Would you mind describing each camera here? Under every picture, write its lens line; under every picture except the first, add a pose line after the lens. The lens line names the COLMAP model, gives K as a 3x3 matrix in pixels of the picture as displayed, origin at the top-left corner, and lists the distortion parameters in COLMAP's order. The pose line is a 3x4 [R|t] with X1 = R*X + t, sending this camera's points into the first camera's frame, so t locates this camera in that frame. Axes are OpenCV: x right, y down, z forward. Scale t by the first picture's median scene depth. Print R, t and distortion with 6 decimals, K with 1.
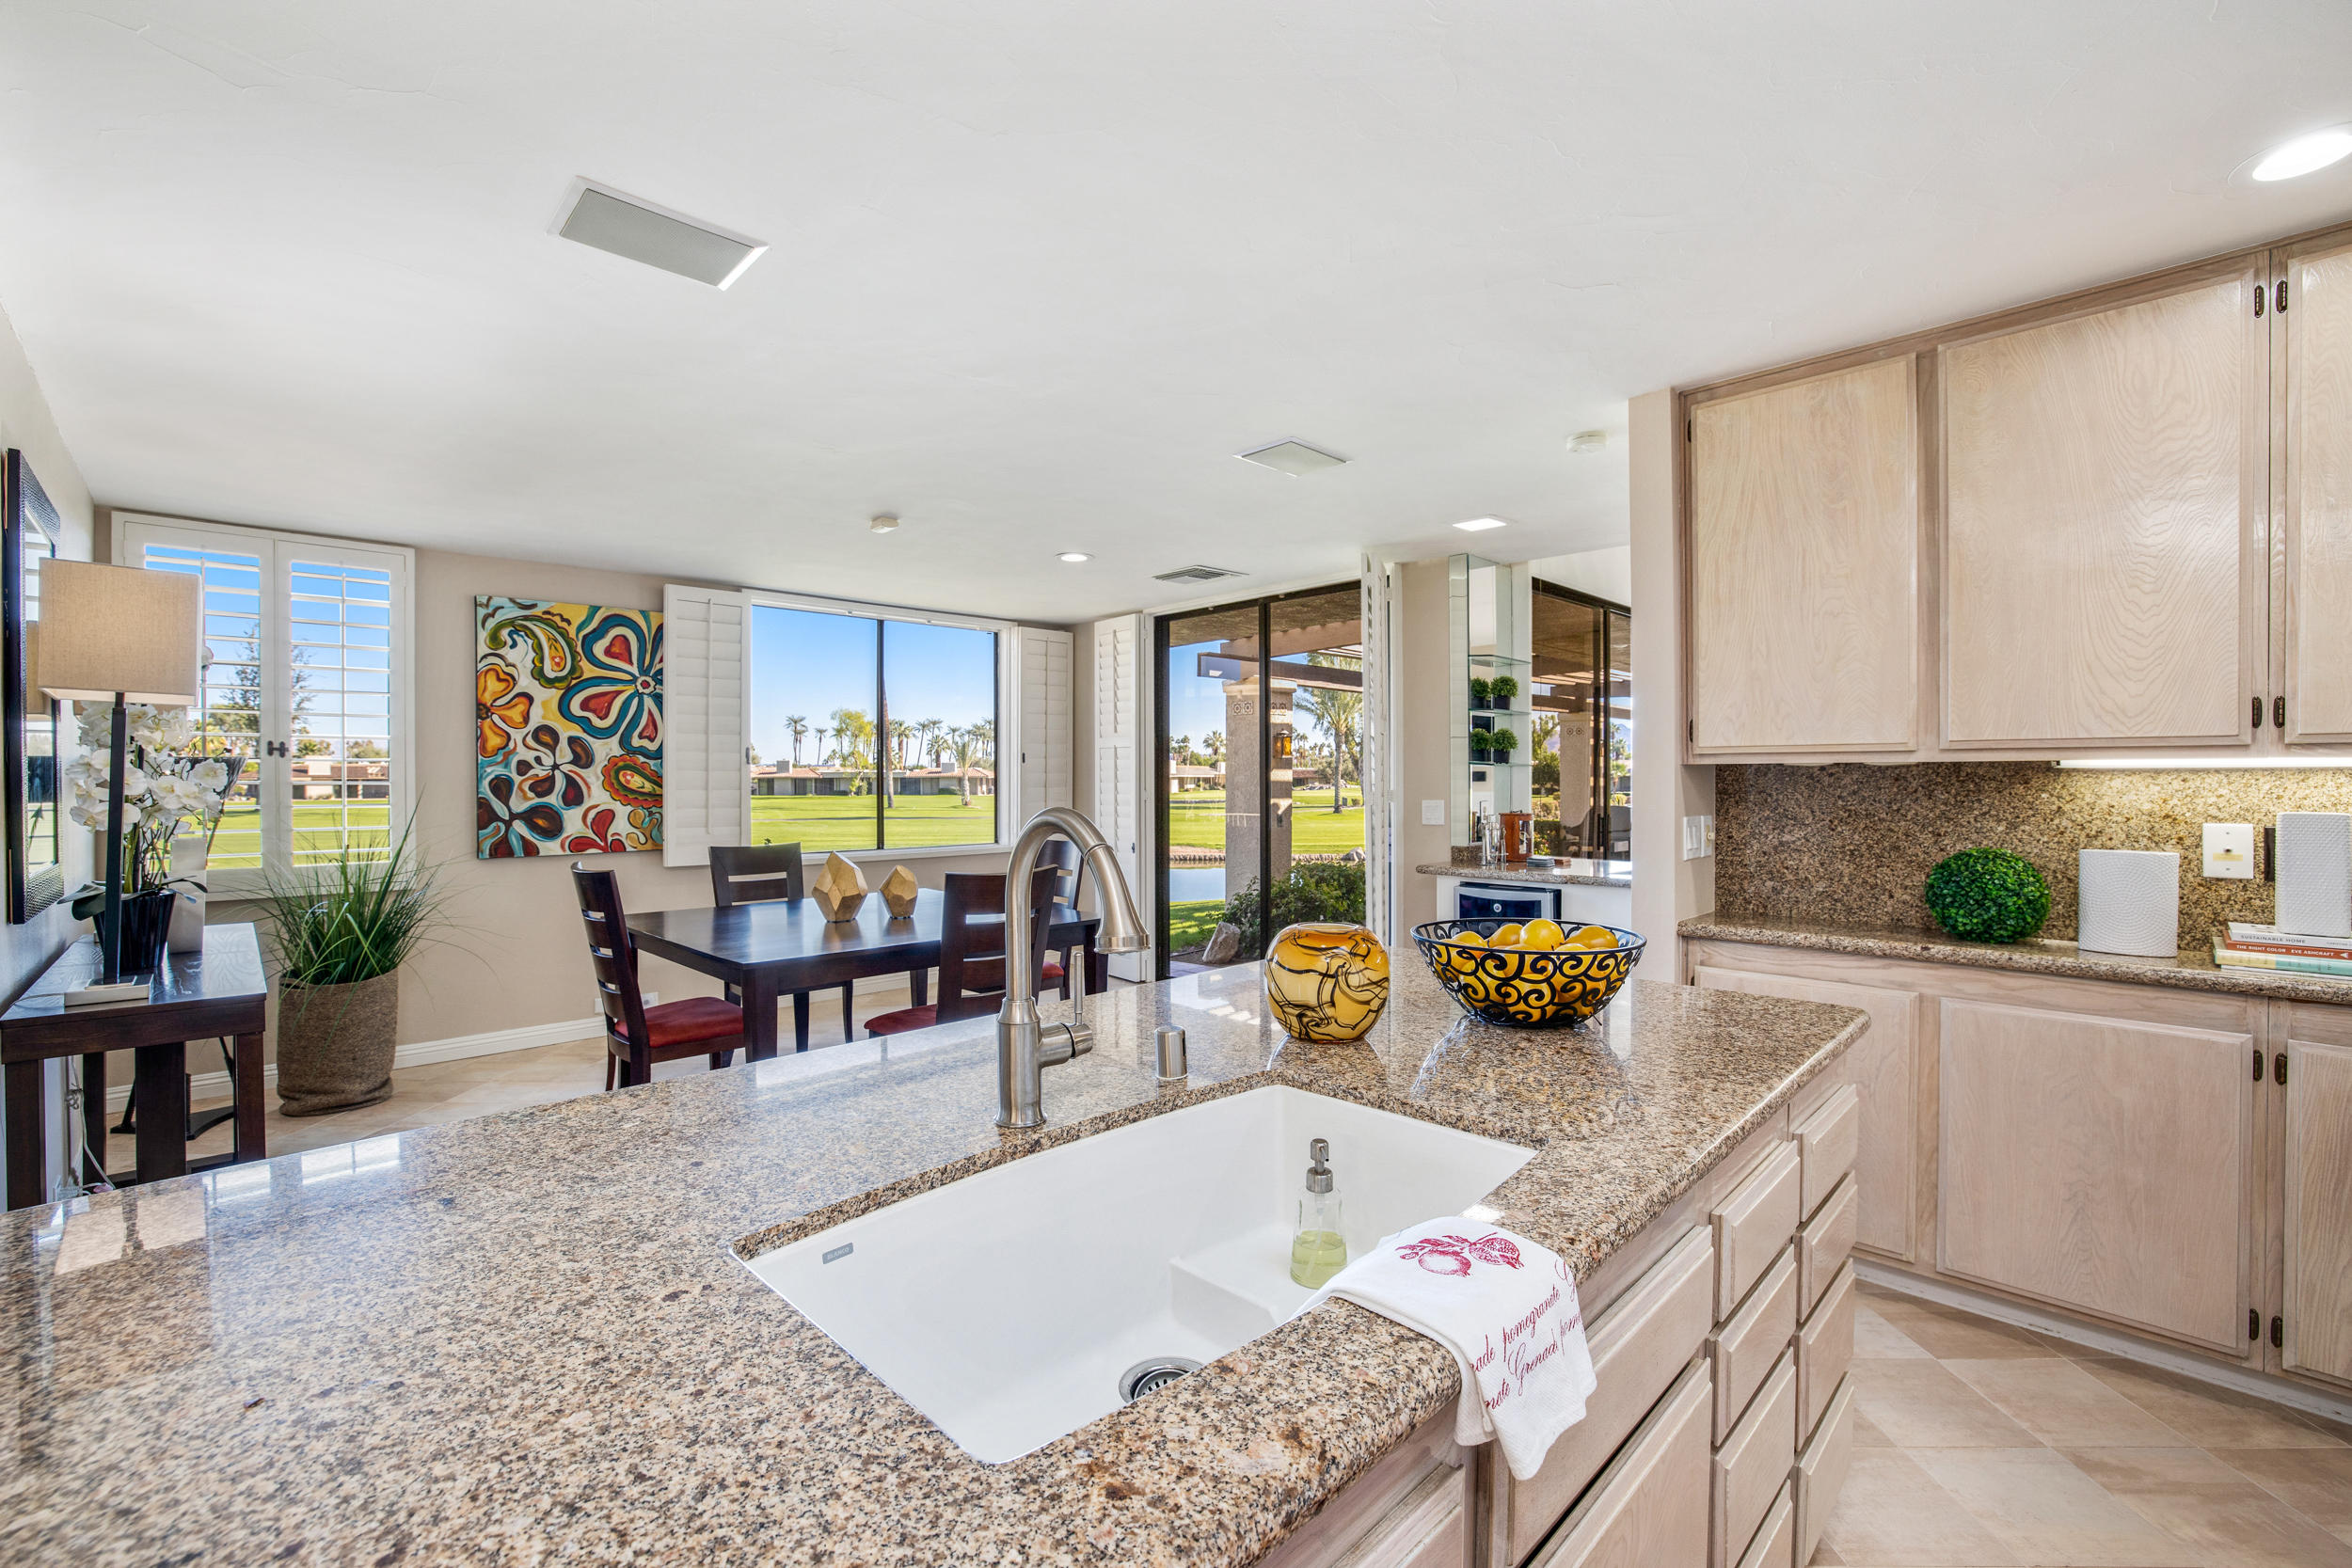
lens RADIAL K [[1007.5, 0, 1170.7], [0, 1007.5, 781.0], [0, 0, 1]] dist [-0.039734, 0.009609]
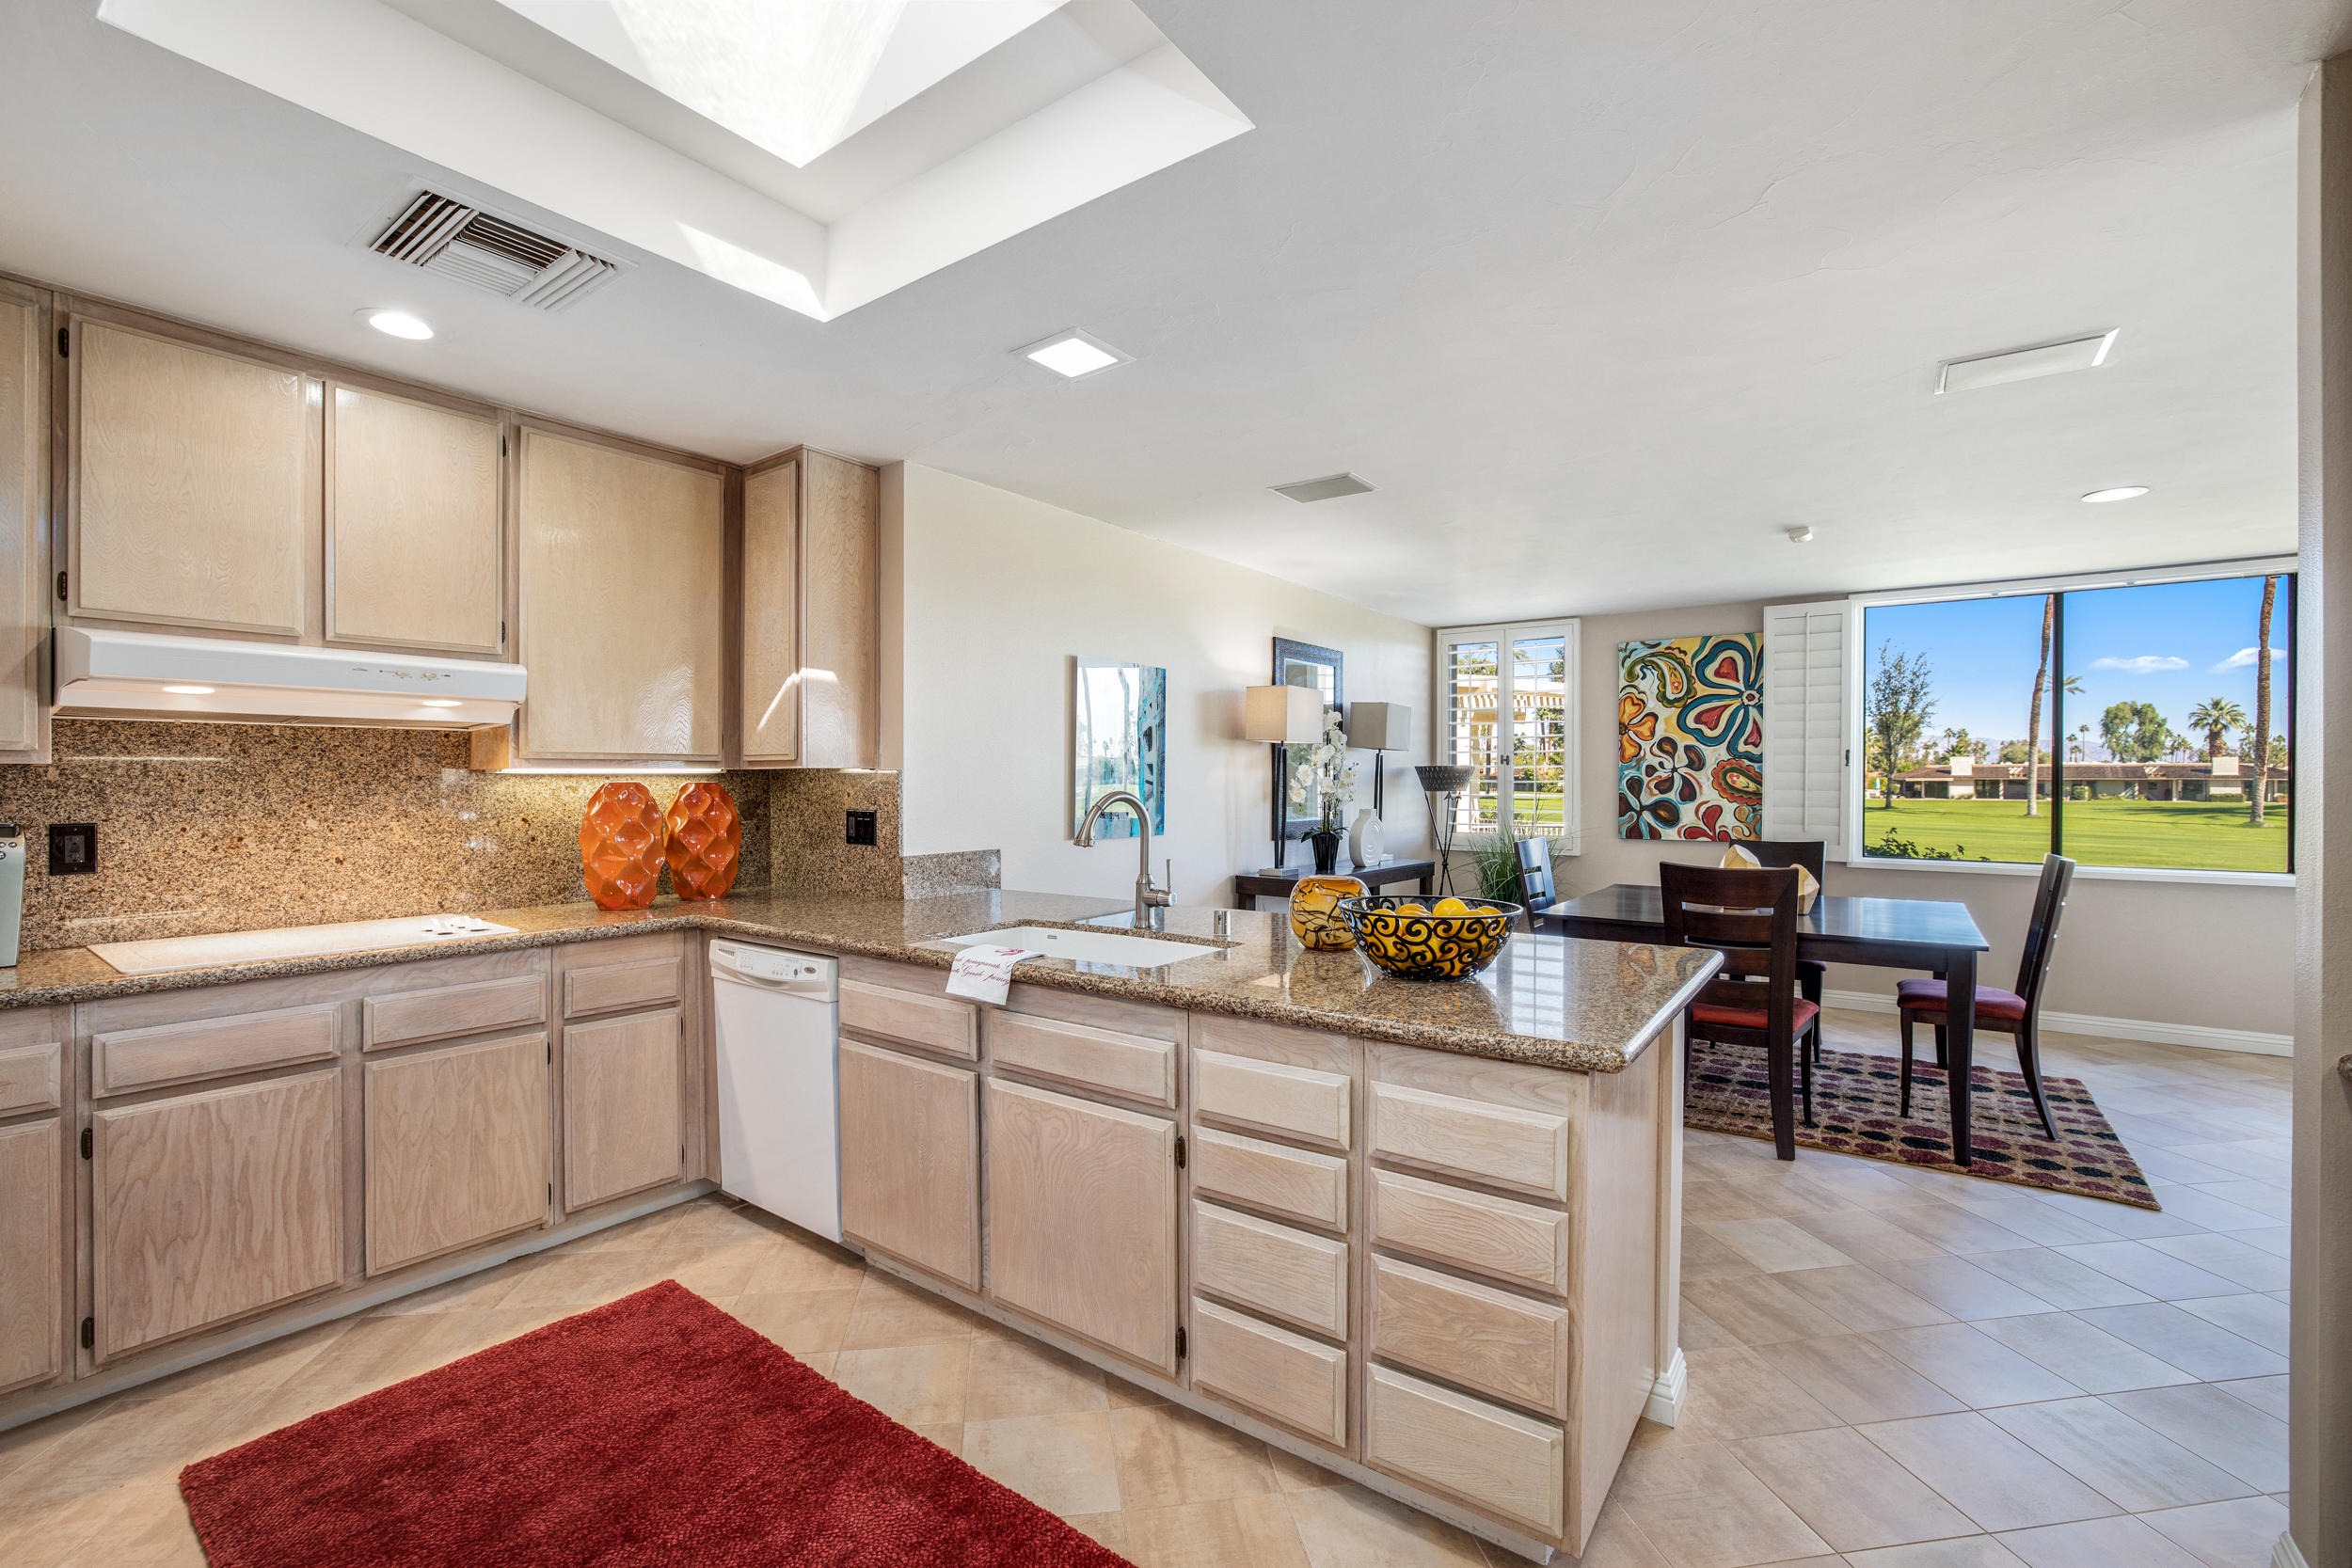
lens RADIAL K [[1007.5, 0, 1169.9], [0, 1007.5, 779.7], [0, 0, 1]] dist [-0.039734, 0.009609]
pose [[0.162651, 0.005677, -0.986667, 0.531077], [-0.007085, 0.999964, 0.004585, -0.003058], [0.986658, 0.006244, 0.162685, 0.167708]]
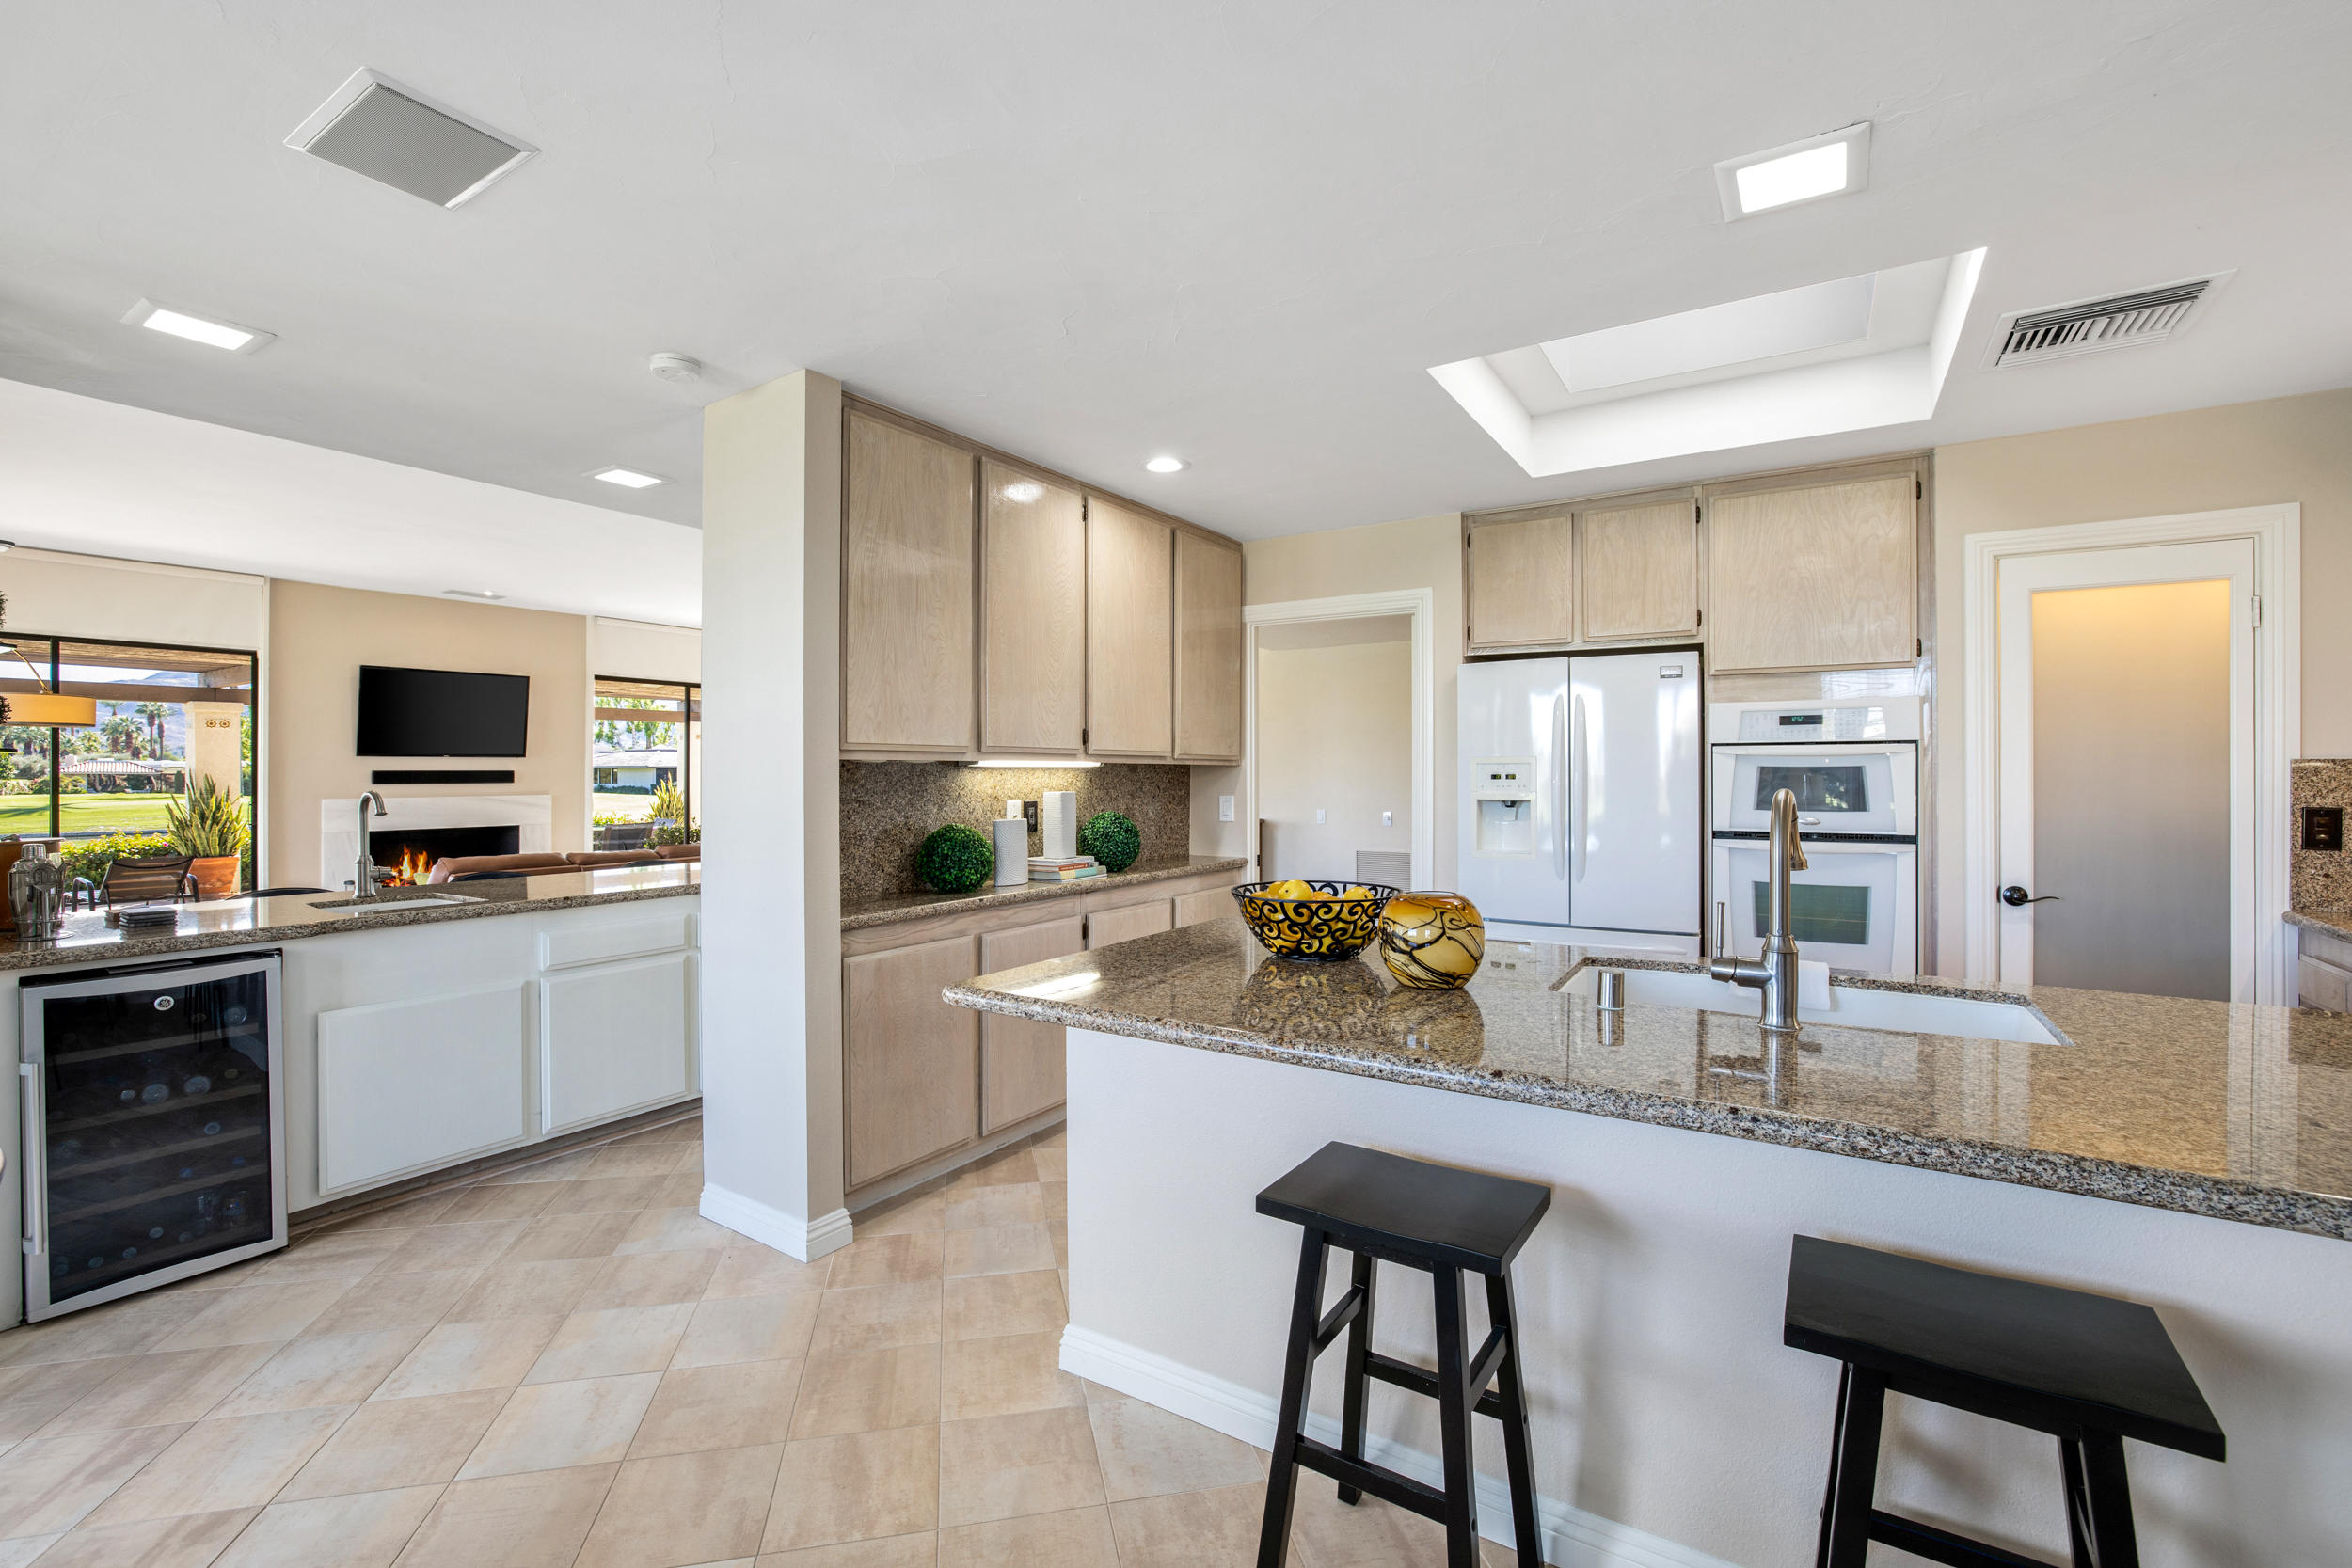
lens RADIAL K [[1007.5, 0, 1176.8], [0, 1007.5, 767.0], [0, 0, 1]] dist [-0.039734, 0.009609]
pose [[-0.221896, 0.006904, 0.975046, -0.310791], [0.006226, 0.999965, -0.005664, -0.000993], [-0.975051, 0.004814, -0.221931, 0.512386]]
